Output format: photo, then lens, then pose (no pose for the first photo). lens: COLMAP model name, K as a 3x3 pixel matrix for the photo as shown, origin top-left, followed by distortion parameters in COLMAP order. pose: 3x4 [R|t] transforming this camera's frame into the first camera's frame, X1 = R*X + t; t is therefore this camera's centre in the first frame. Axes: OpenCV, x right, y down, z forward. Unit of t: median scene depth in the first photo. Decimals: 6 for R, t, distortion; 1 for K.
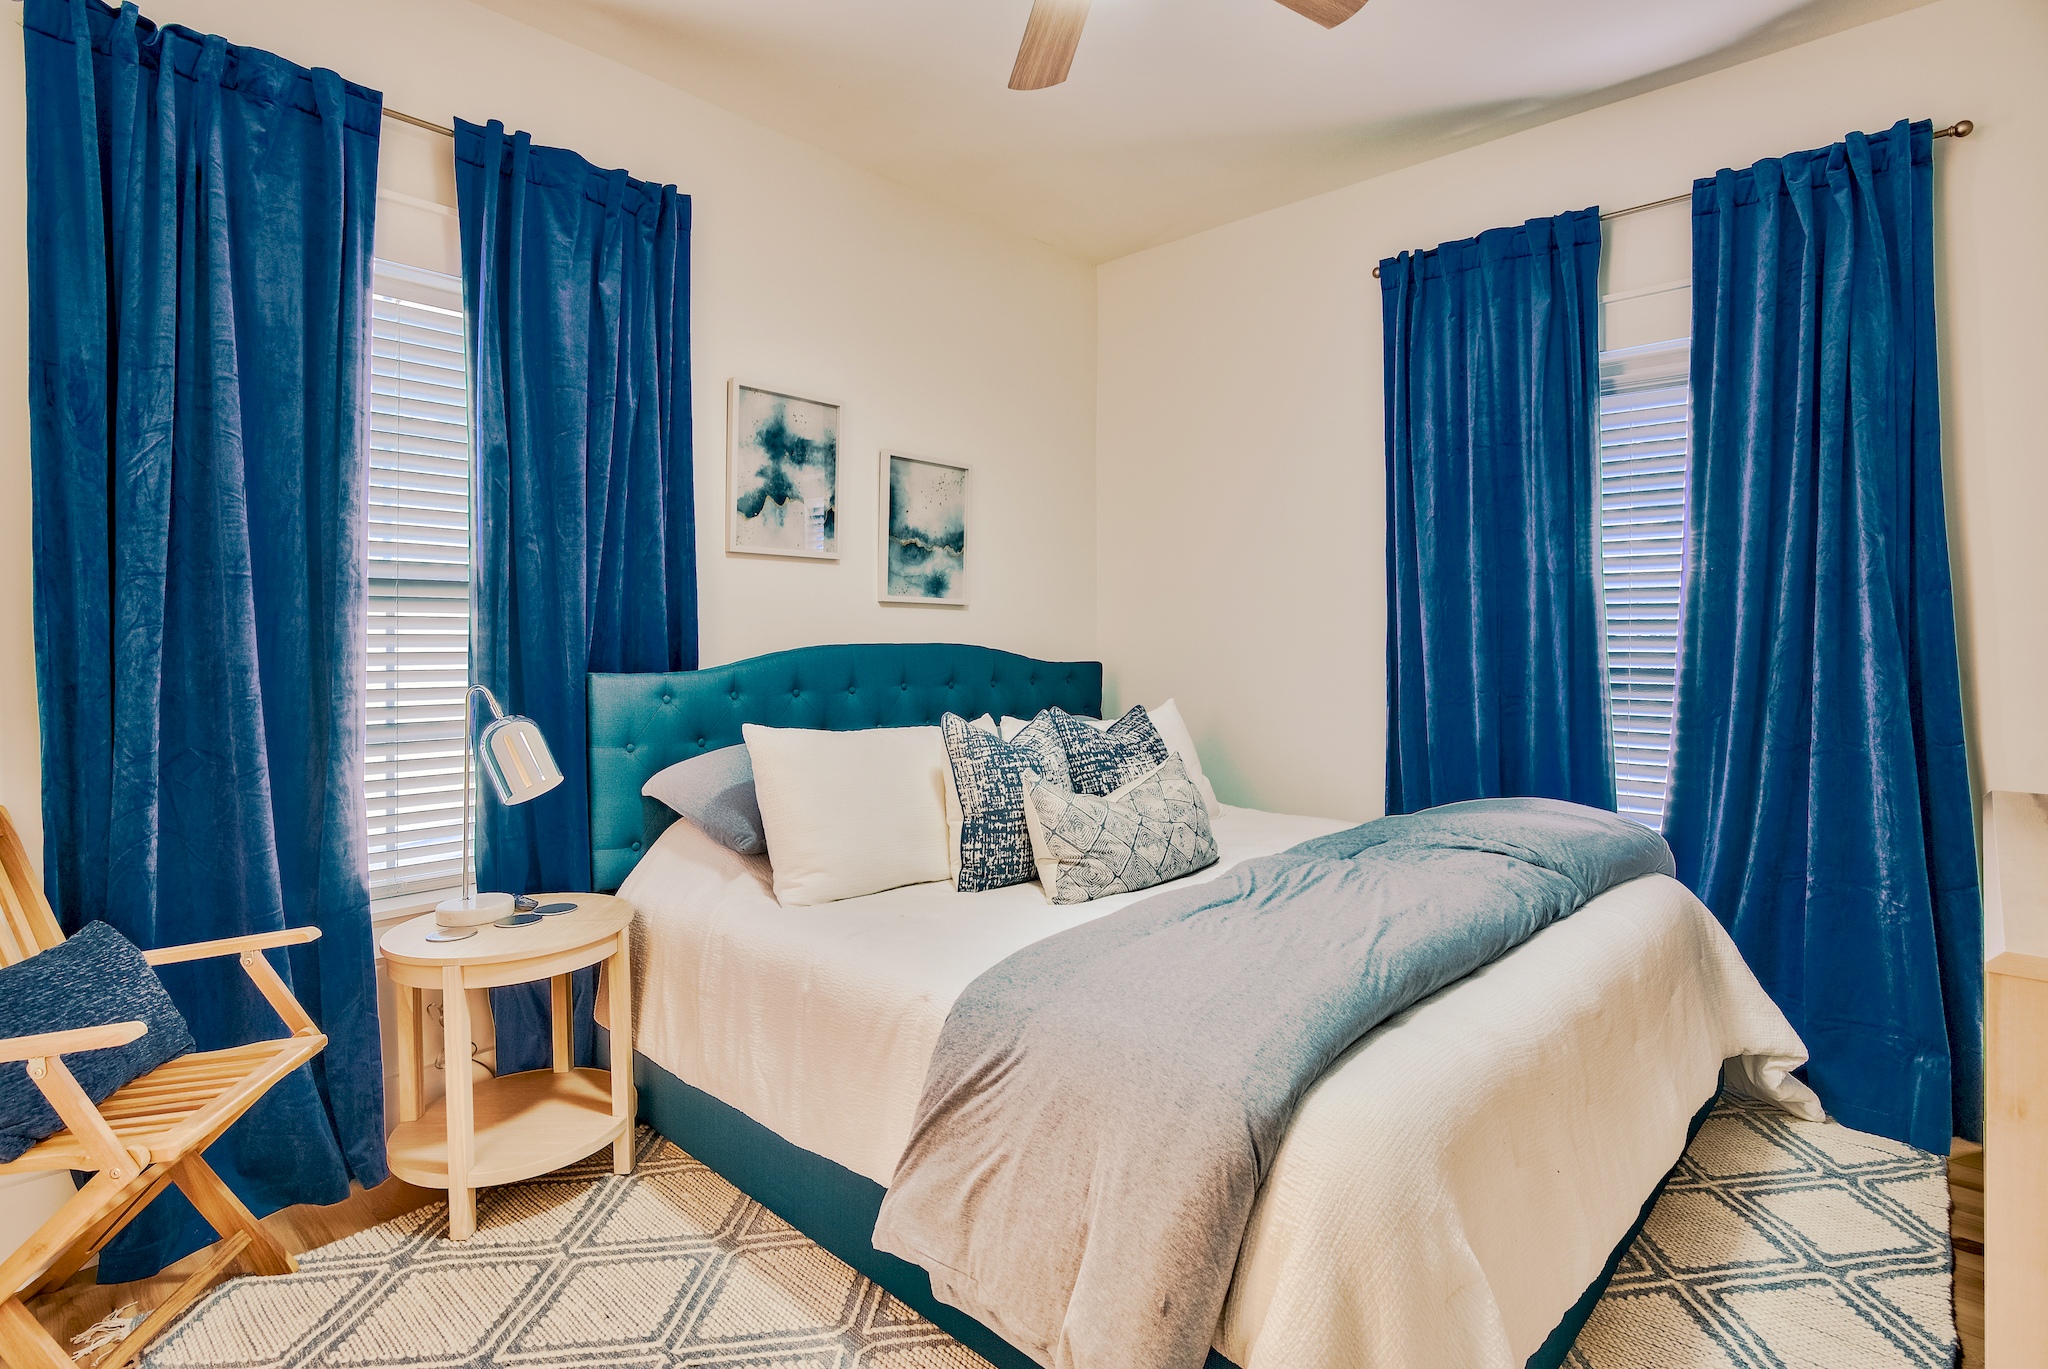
lens RADIAL K [[998.0, 0, 1011.8], [0, 998.0, 655.5], [0, 0, 1]] dist [-0.001139, -0.000002]
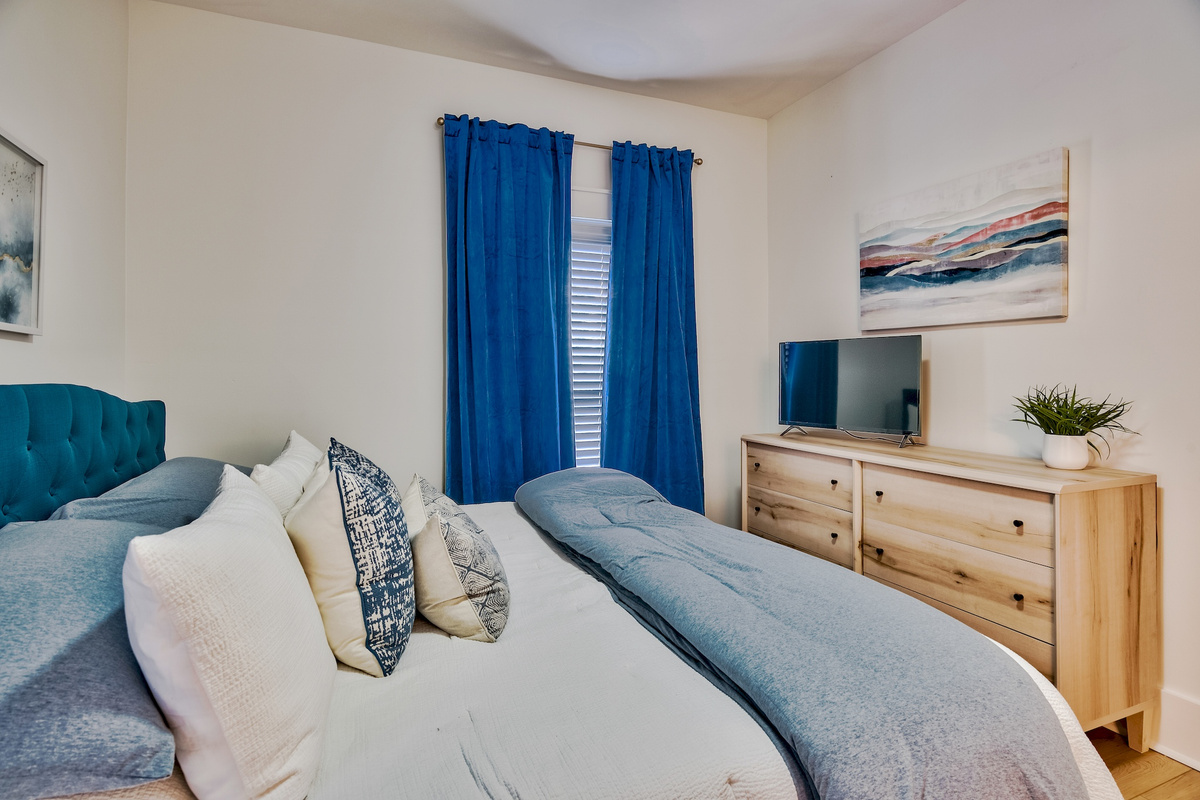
lens RADIAL K [[584.8, 0, 592.9], [0, 584.8, 383.0], [0, 0, 1]] dist [-0.001139, -0.000002]
pose [[0.428548, -0.013713, 0.903415, -0.404039], [0.022171, 0.999743, 0.004659, -0.008432], [-0.903247, 0.018033, 0.428742, 0.594260]]
